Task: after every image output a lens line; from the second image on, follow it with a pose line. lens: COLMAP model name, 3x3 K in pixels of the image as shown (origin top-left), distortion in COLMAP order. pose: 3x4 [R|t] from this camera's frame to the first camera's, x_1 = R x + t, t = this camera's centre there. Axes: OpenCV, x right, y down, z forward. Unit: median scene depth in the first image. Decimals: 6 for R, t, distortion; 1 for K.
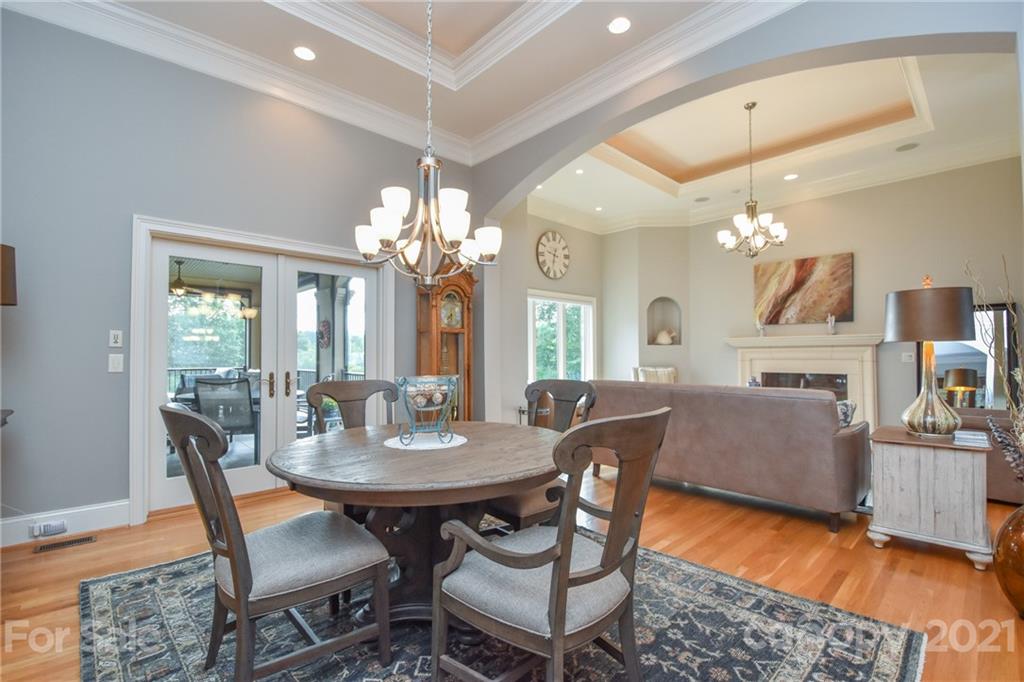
lens RADIAL K [[446.8, 0, 512.0], [0, 446.8, 341.0], [0, 0, 1]] dist [0.002016, -0.018069]
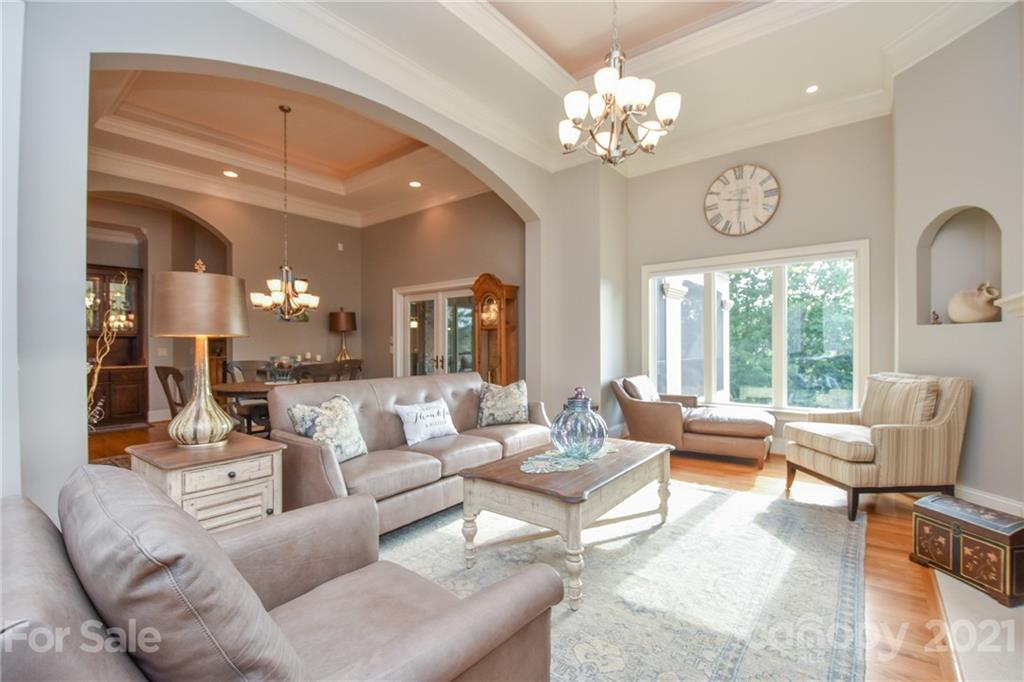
lens RADIAL K [[446.8, 0, 512.0], [0, 446.8, 341.0], [0, 0, 1]] dist [0.002016, -0.018069]
pose [[0.149886, -0.001524, -0.988702, 0.727671], [0.037663, 0.999282, 0.004169, 0.006849], [0.987986, -0.037862, 0.149836, 0.556365]]
